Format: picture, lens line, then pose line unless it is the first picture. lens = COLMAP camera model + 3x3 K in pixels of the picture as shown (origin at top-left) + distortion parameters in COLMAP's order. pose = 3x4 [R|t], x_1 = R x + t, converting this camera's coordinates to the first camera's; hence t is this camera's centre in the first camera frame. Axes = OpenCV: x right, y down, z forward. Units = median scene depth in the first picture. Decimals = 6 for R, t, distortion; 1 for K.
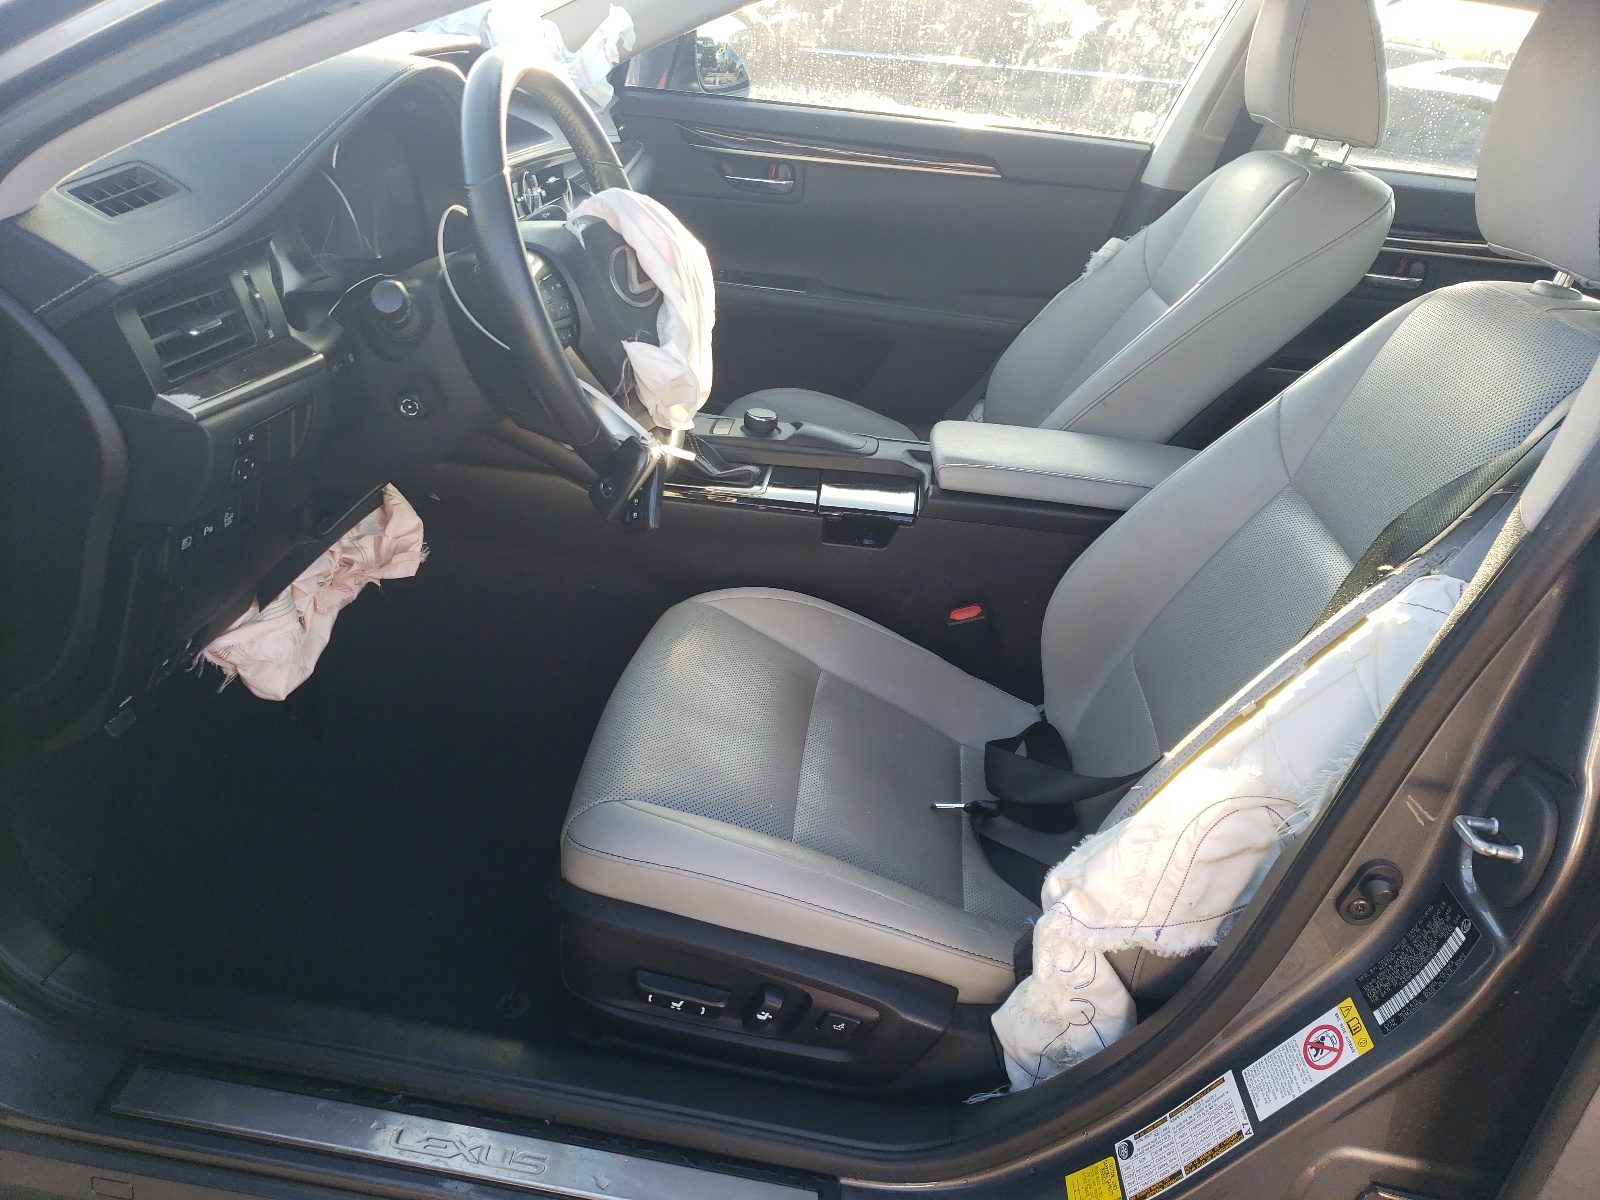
lens RADIAL K [[1213.8, 0, 799.8], [0, 1213.8, 599.3], [0, 0, 1]] dist [-0.007094, -0.004048]
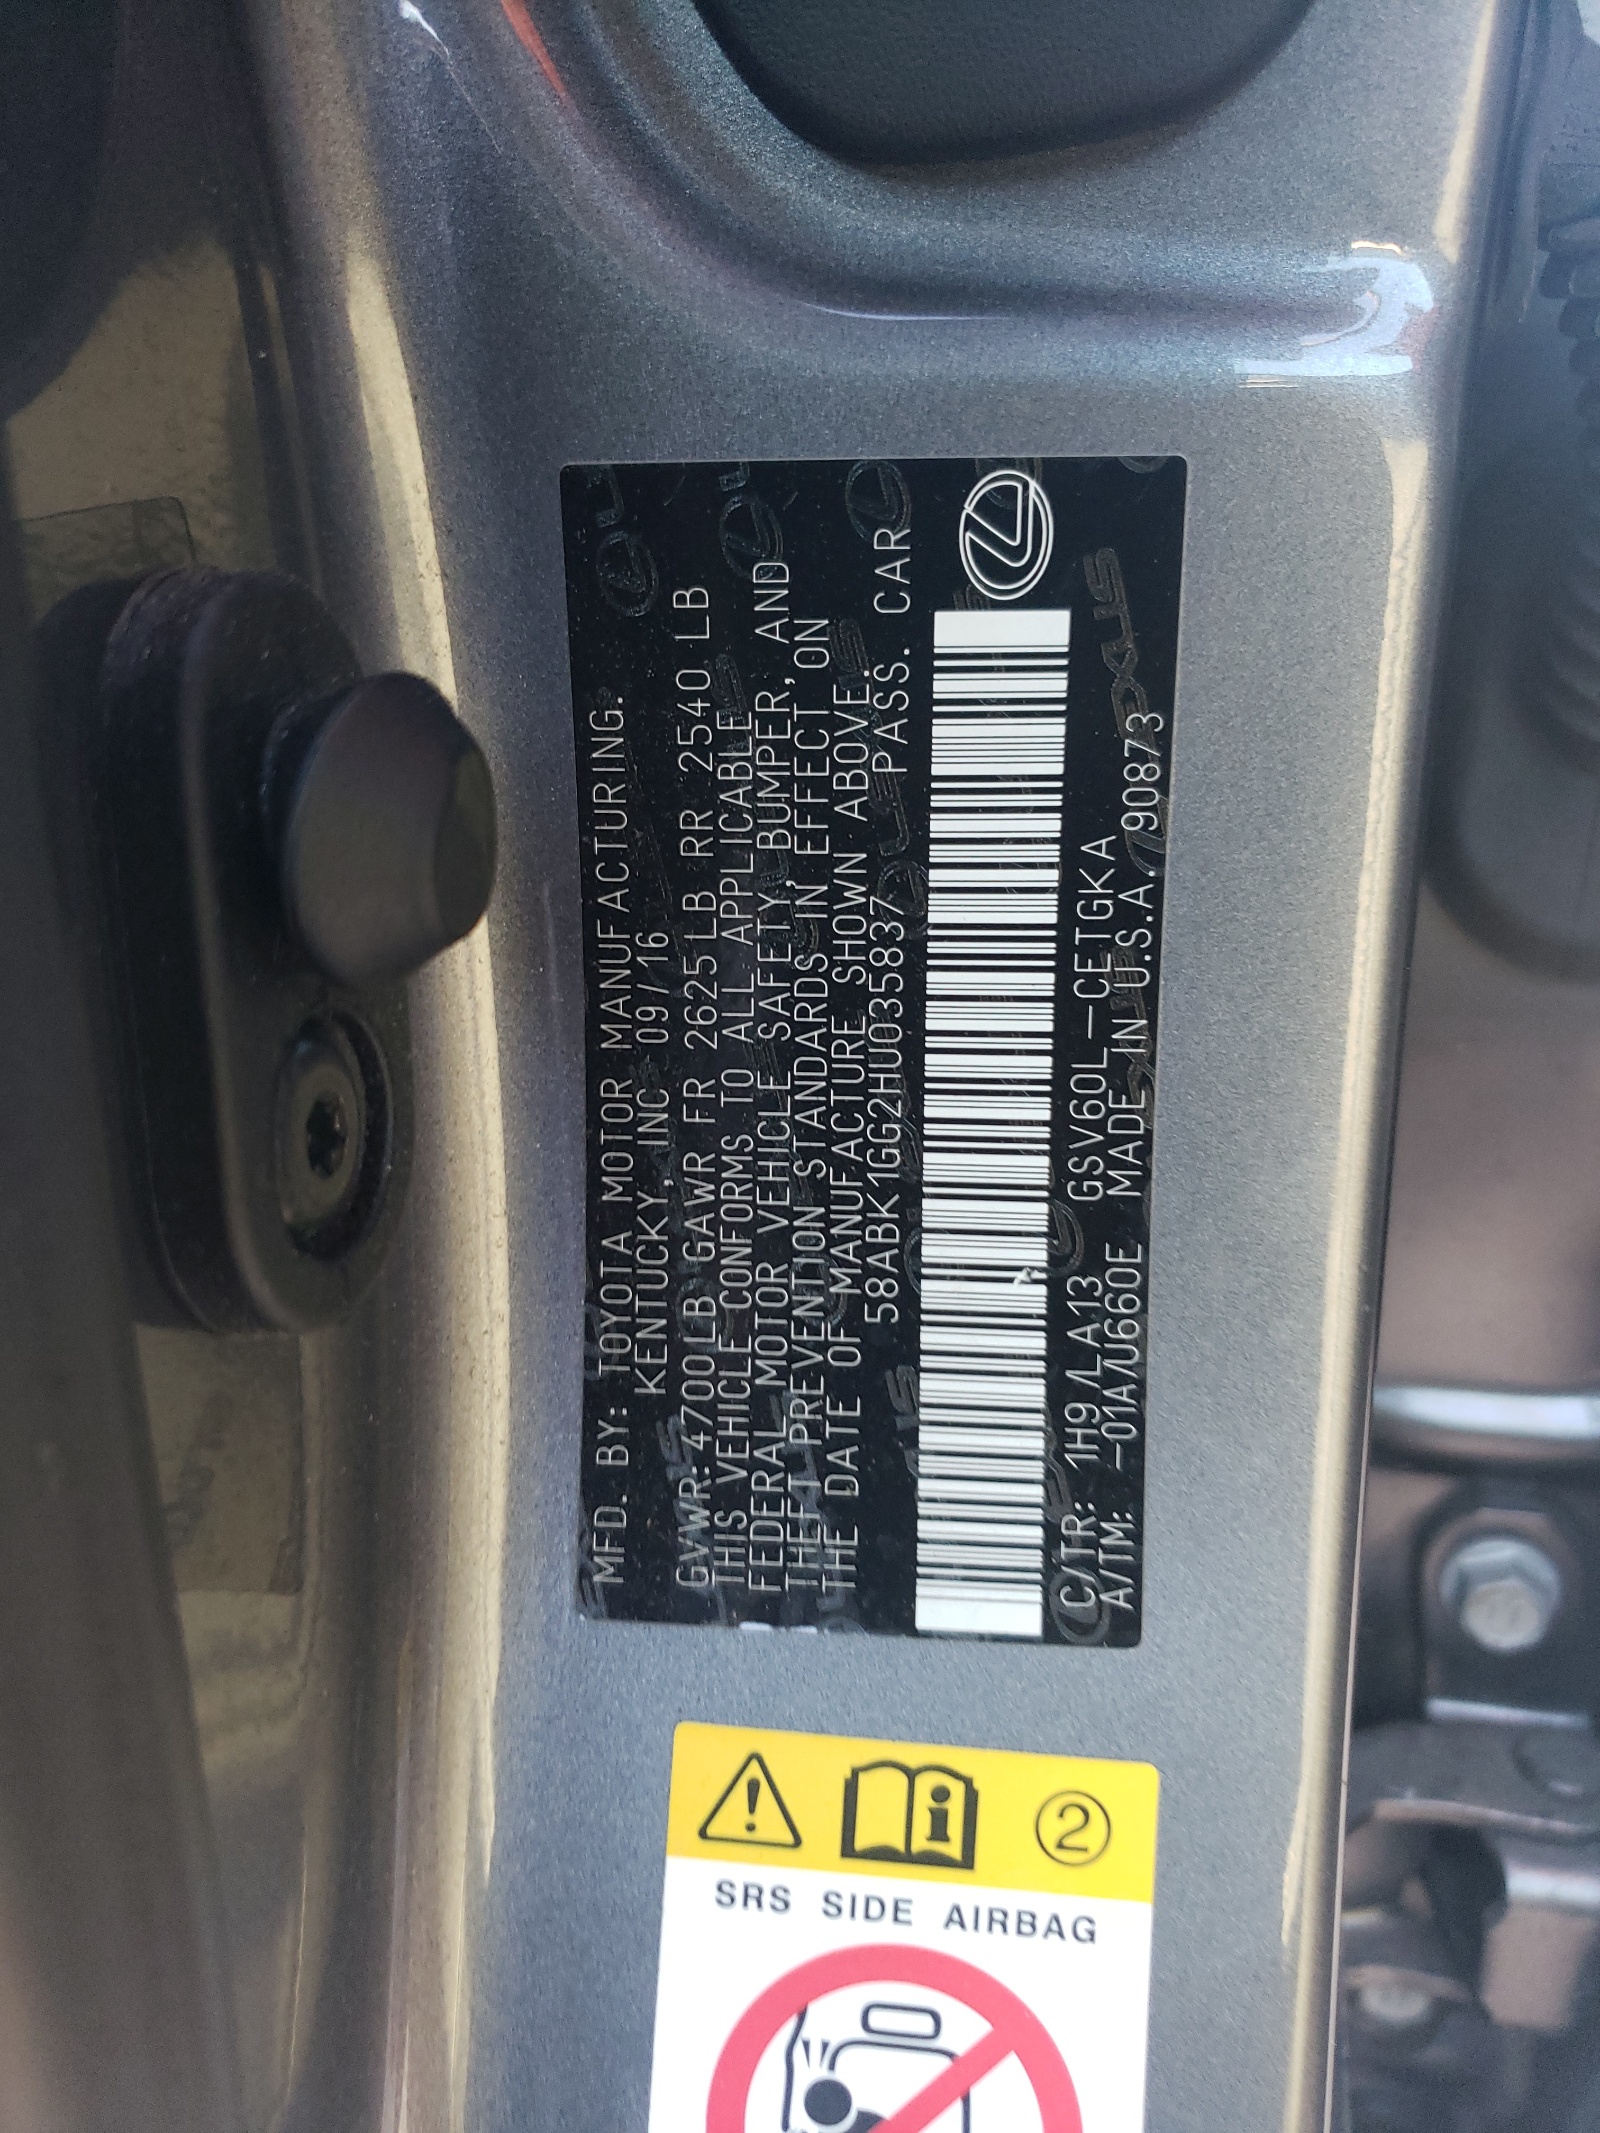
lens RADIAL K [[1618.1, 0, 799.1], [0, 1618.1, 1065.8], [0, 0, 1]] dist [-0.007094, -0.004048]
pose [[0.094419, -0.563619, 0.820621, 0.362683], [0.500419, 0.739465, 0.450303, 0.212548], [-0.860620, 0.368137, 0.351865, 0.922392]]
